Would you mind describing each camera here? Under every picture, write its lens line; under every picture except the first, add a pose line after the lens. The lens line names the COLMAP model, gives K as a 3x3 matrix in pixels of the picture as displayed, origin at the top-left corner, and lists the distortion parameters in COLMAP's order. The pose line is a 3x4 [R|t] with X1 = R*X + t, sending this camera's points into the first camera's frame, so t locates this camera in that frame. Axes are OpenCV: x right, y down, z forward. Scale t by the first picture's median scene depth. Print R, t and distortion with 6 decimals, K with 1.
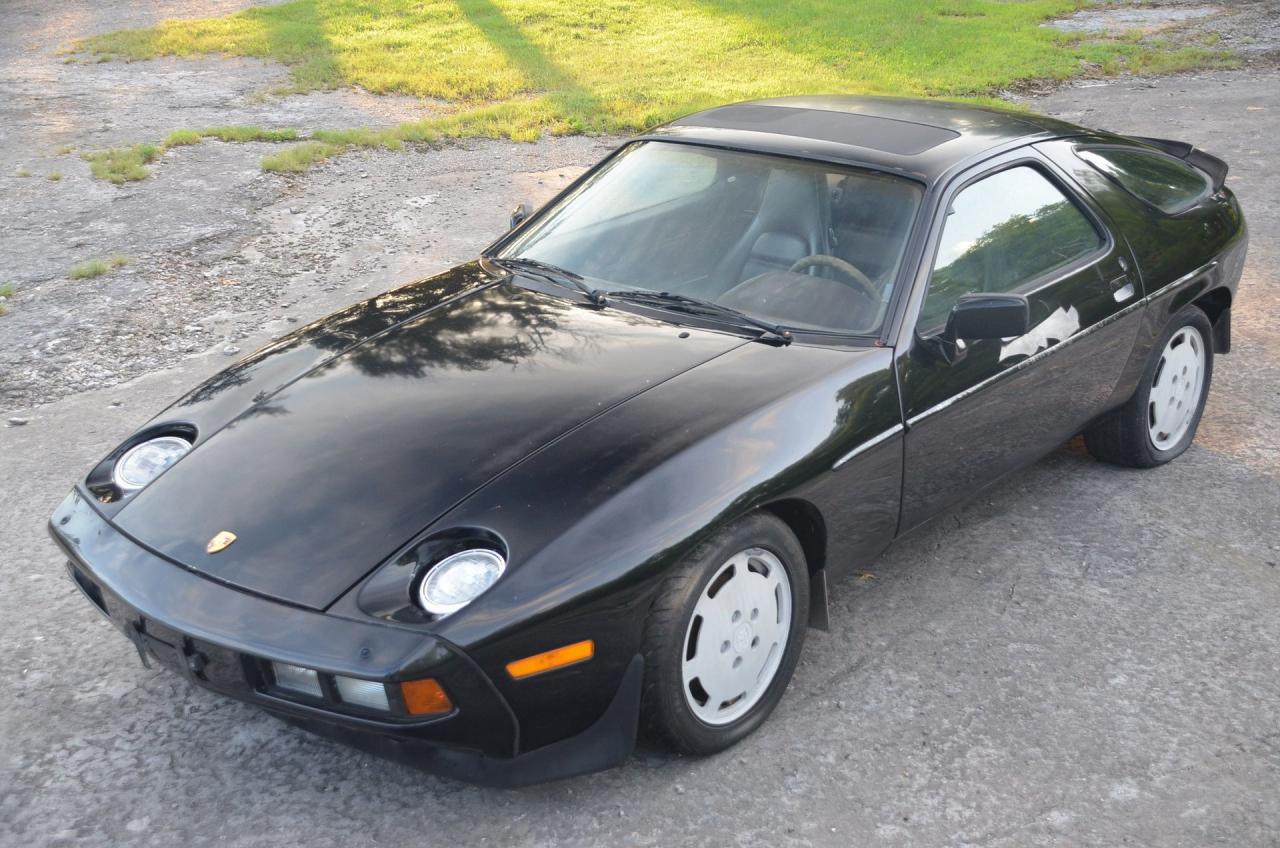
lens RADIAL K [[1753.1, 0, 657.5], [0, 1753.1, 421.0], [0, 0, 1]] dist [0.251246, 0.000000]
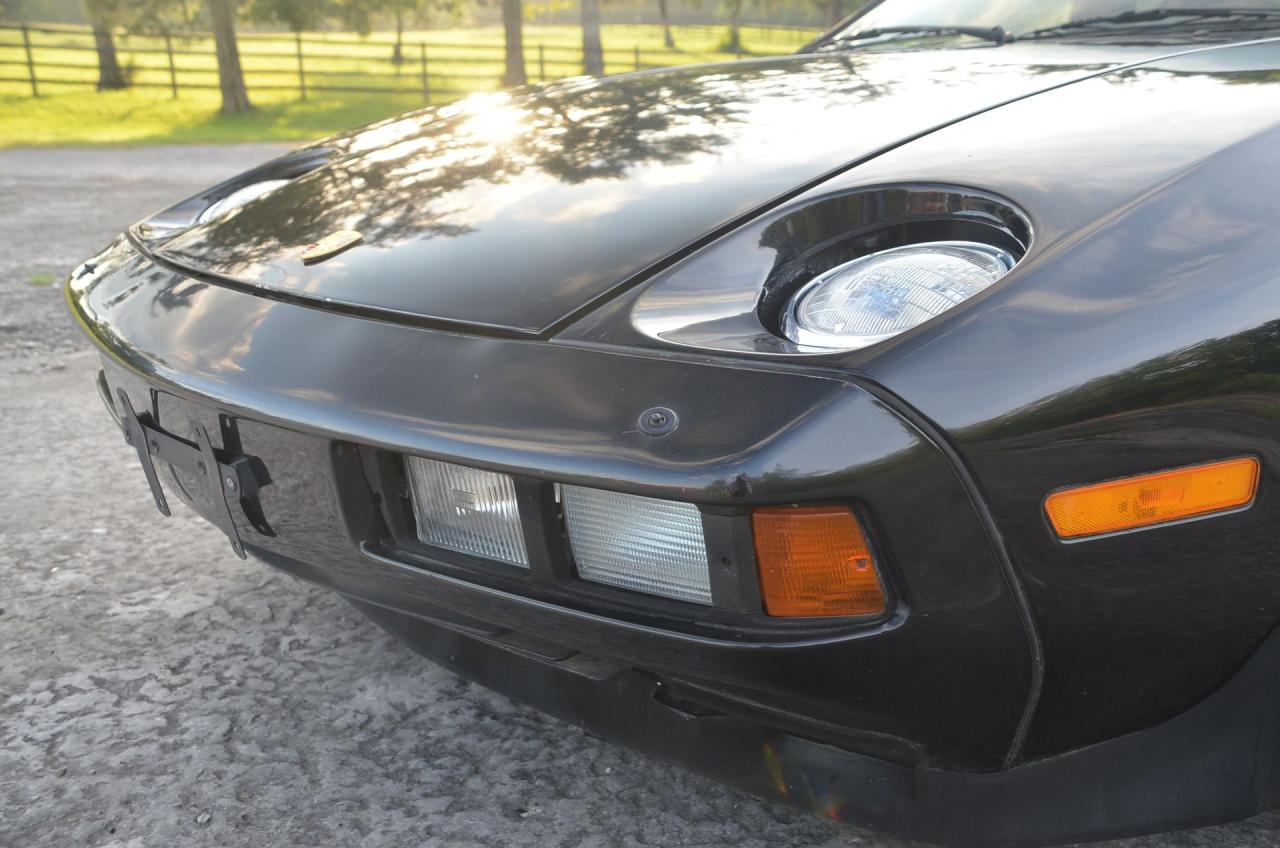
lens RADIAL K [[1371.6, 0, 648.9], [0, 1371.6, 401.1], [0, 0, 1]] dist [-0.003804, 0.000000]
pose [[0.993513, 0.038290, -0.107080, -0.115093], [-0.048793, 0.994063, -0.097248, 0.127930], [0.102720, 0.101841, 0.989483, 0.616814]]
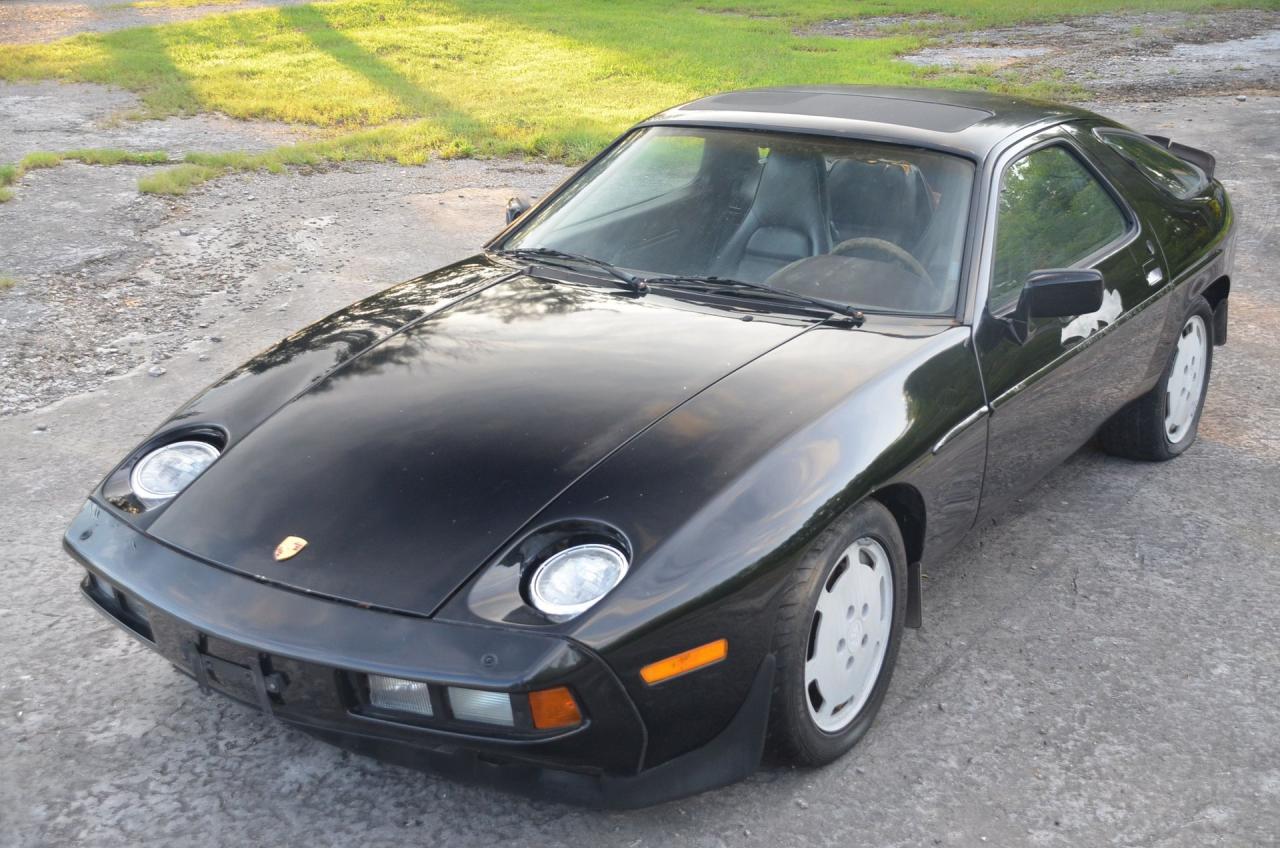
lens RADIAL K [[1753.1, 0, 691.5], [0, 1753.1, 415.2], [0, 0, 1]] dist [0.251246, 0.000000]
pose [[0.992739, -0.025664, 0.117520, -0.137863], [0.029005, 0.999220, -0.026810, 0.029159], [-0.116740, 0.030024, 0.992709, 0.088933]]
